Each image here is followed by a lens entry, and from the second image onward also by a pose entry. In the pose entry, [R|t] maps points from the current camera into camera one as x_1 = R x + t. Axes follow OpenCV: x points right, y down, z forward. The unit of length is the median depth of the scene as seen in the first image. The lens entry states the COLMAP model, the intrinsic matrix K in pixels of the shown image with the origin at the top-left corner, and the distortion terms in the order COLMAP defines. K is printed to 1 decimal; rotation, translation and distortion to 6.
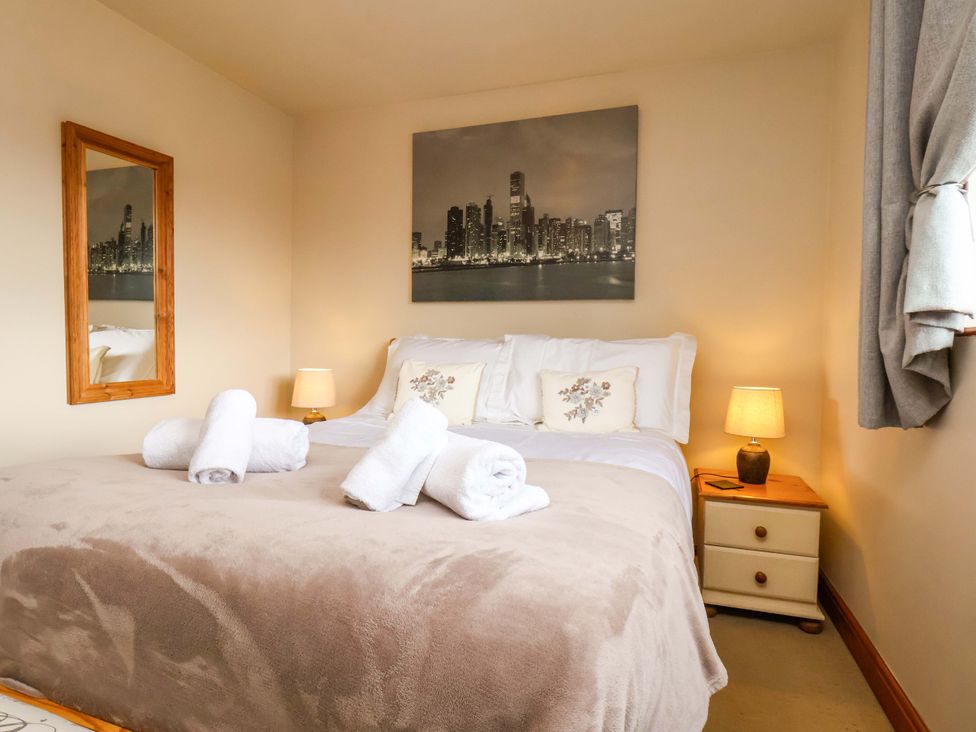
lens RADIAL K [[511.9, 0, 487.1], [0, 511.9, 374.0], [0, 0, 1]] dist [0.001614, -0.014815]
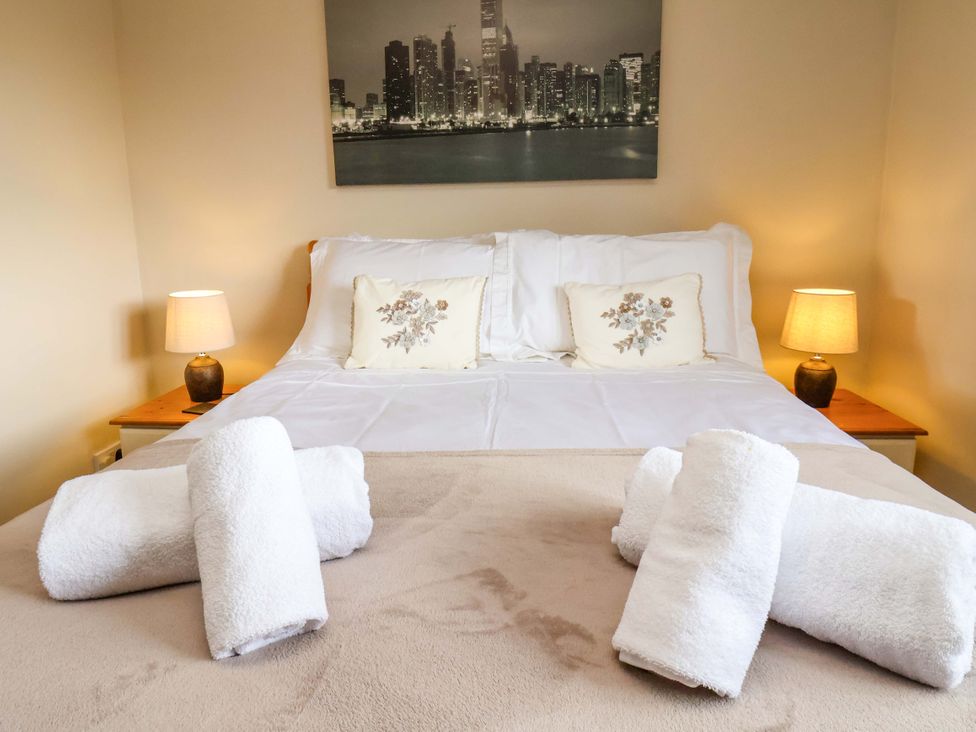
lens RADIAL K [[588.8, 0, 488.0], [0, 588.8, 337.4], [0, 0, 1]] dist [0.001302, -0.000089]
pose [[0.968398, -0.079920, 0.236260, -0.174442], [0.047550, 0.989056, 0.139666, -0.046076], [-0.244836, -0.124018, 0.961600, 0.188460]]
